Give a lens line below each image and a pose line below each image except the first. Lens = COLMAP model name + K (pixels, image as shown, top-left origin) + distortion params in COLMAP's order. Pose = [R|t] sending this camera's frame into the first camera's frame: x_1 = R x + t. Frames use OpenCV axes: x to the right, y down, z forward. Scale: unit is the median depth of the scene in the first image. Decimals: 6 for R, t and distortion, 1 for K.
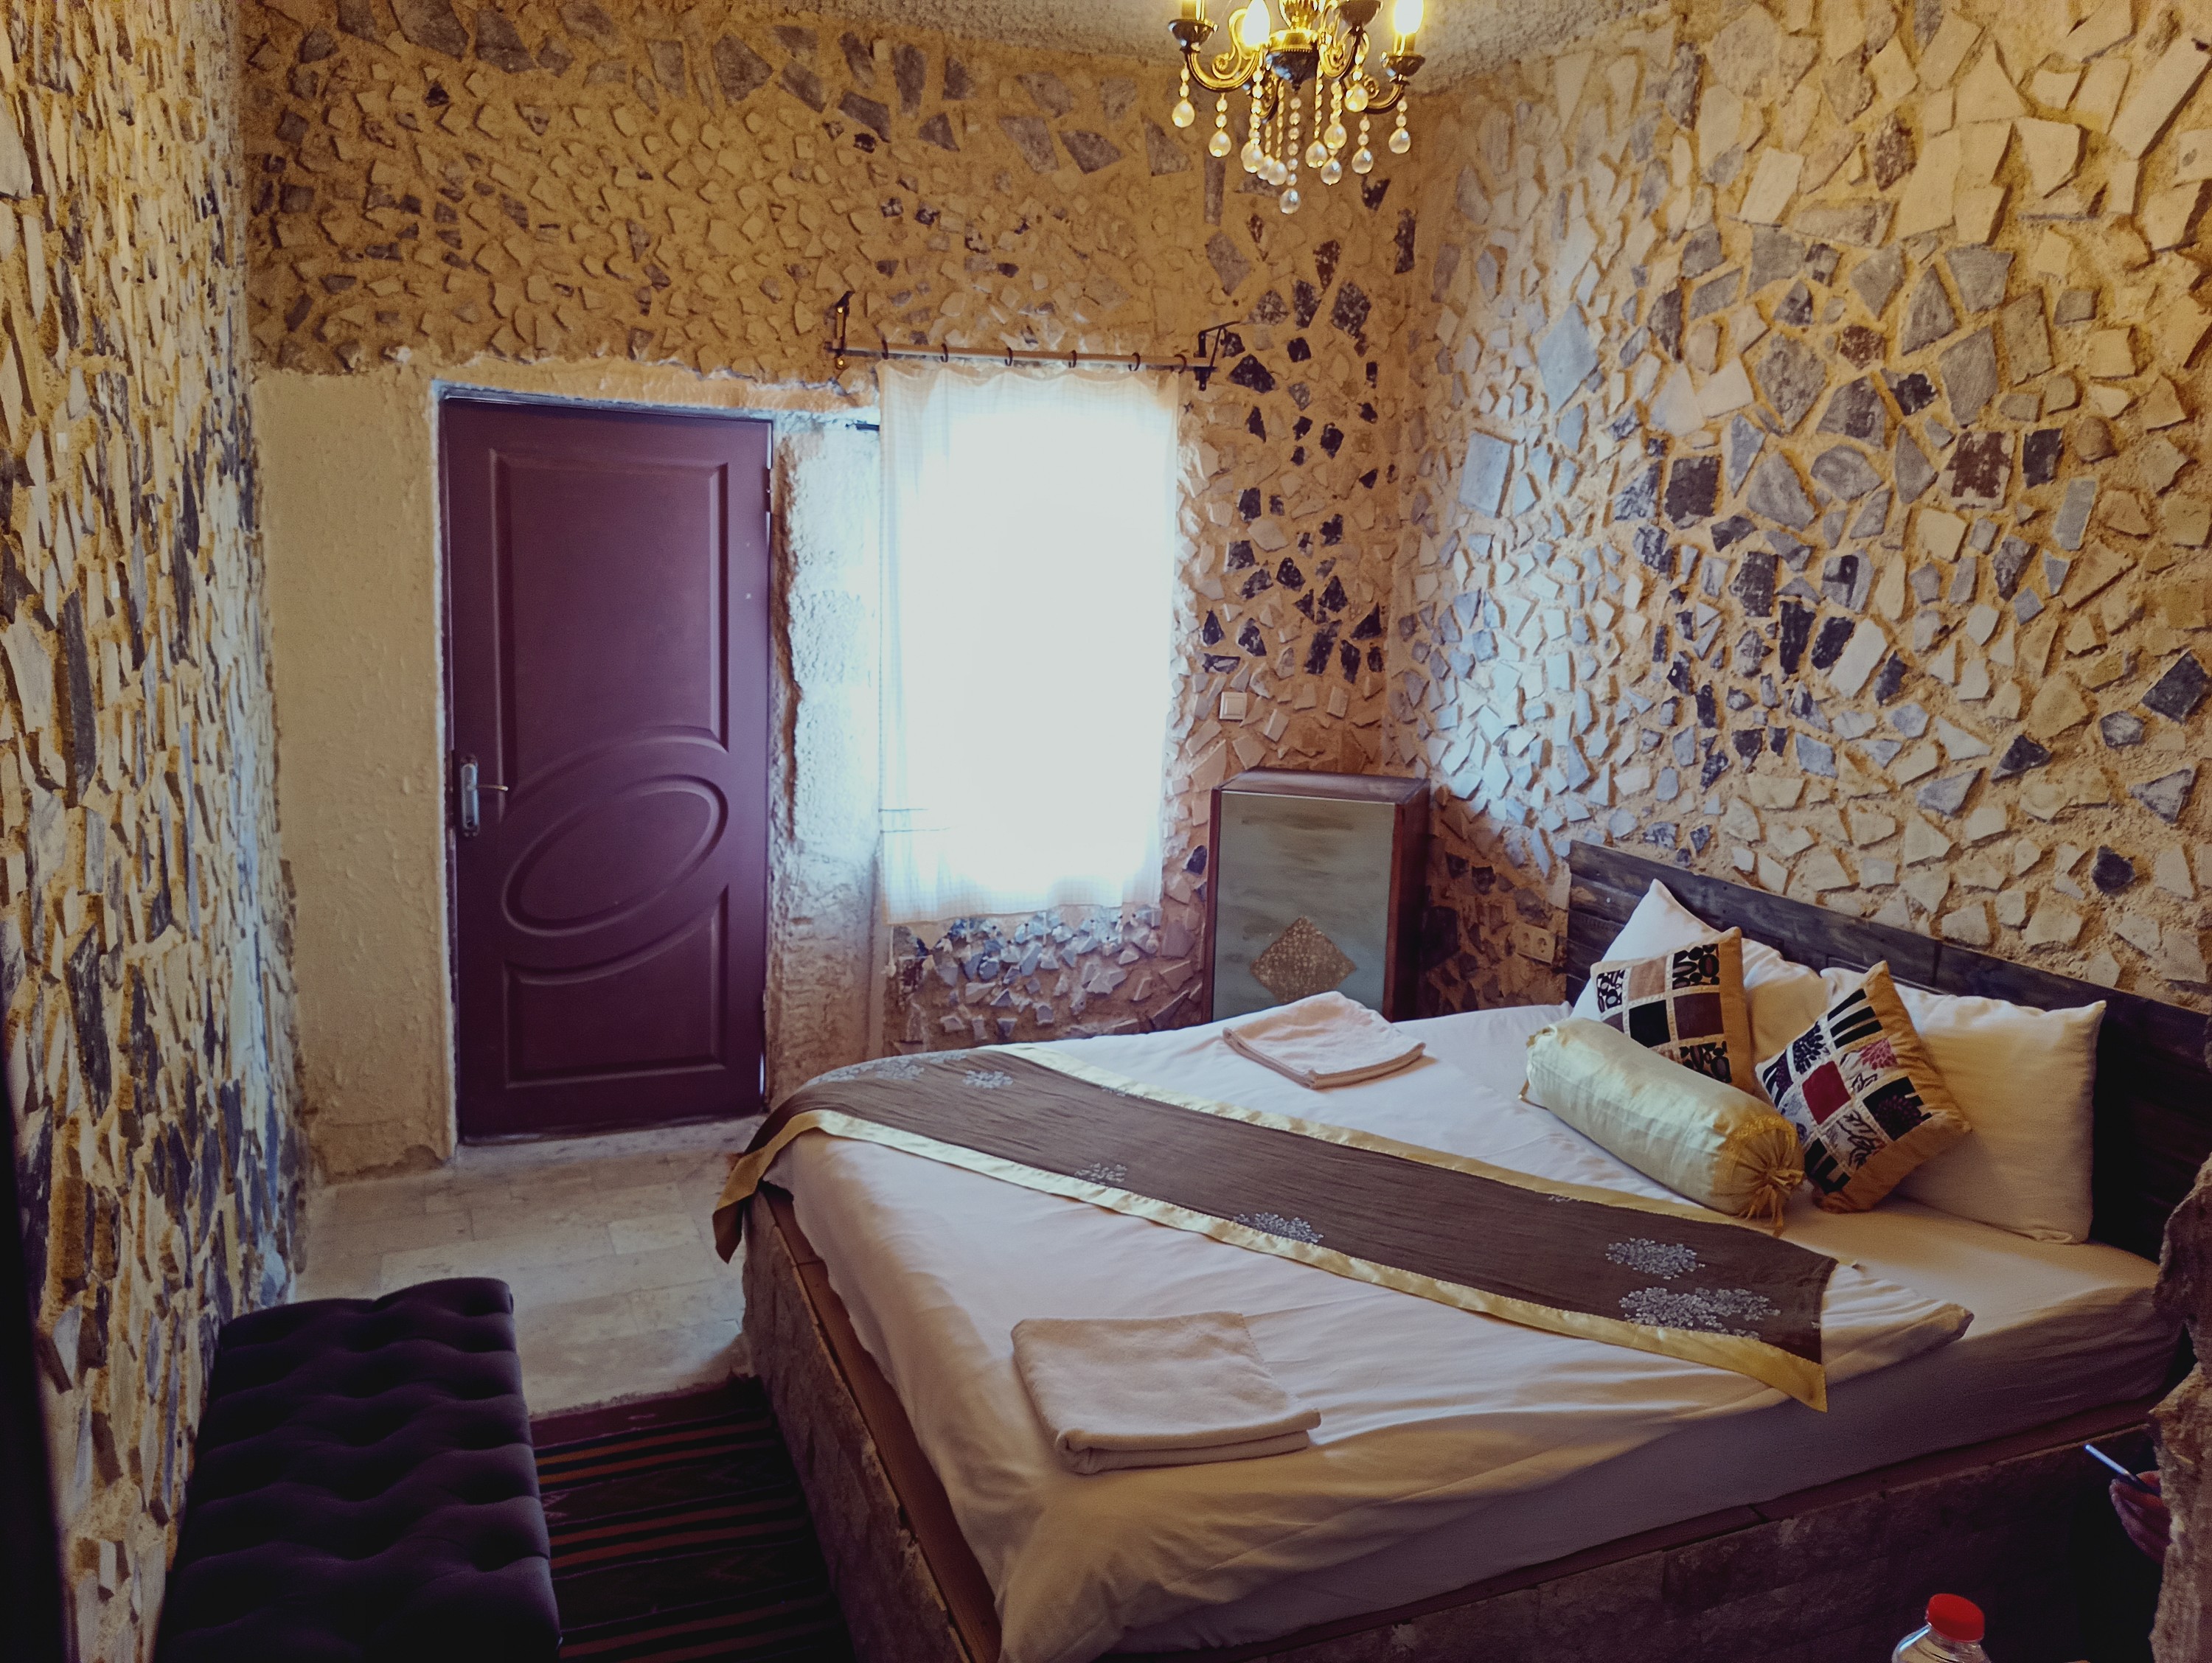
lens RADIAL K [[1563.3, 0, 1106.0], [0, 1563.3, 831.5], [0, 0, 1]] dist [0.034716, -0.055289]
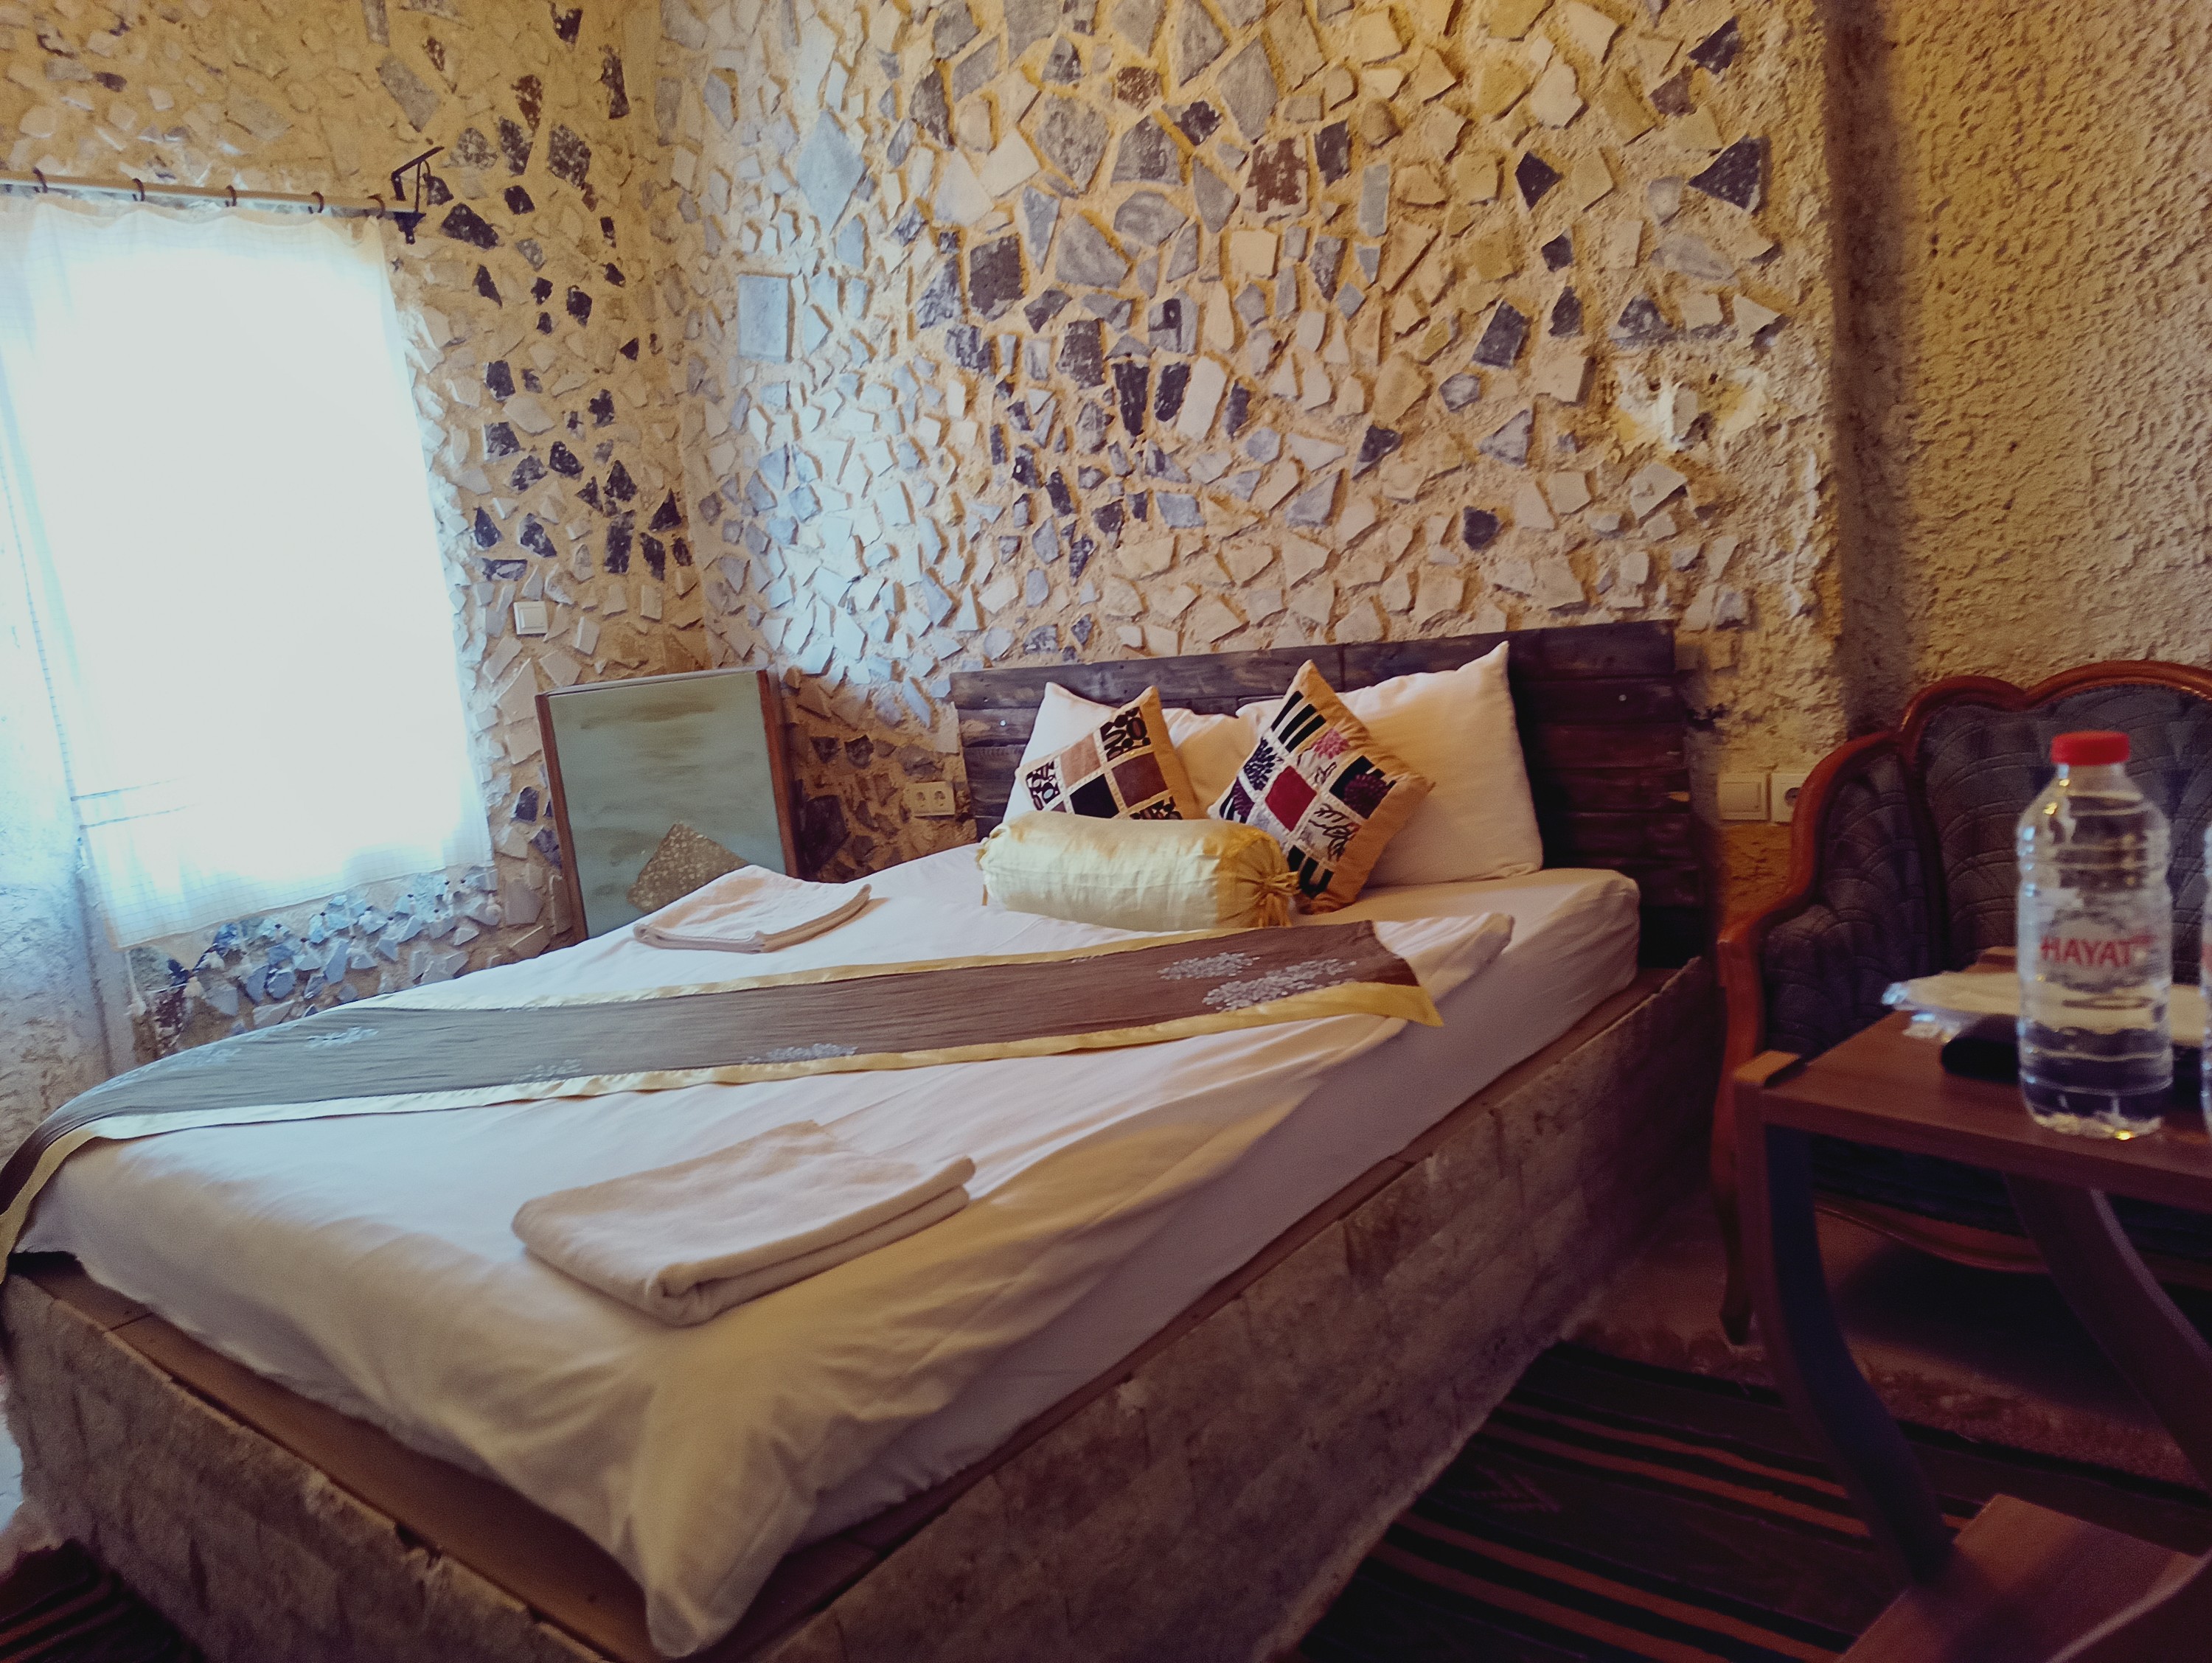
lens RADIAL K [[1554.7, 0, 1106.0], [0, 1554.7, 831.5], [0, 0, 1]] dist [0.029211, -0.025621]
pose [[0.871666, -0.198878, 0.447936, -0.064373], [0.216661, 0.976176, 0.011795, 0.118756], [-0.439610, 0.086769, 0.893988, 0.146620]]
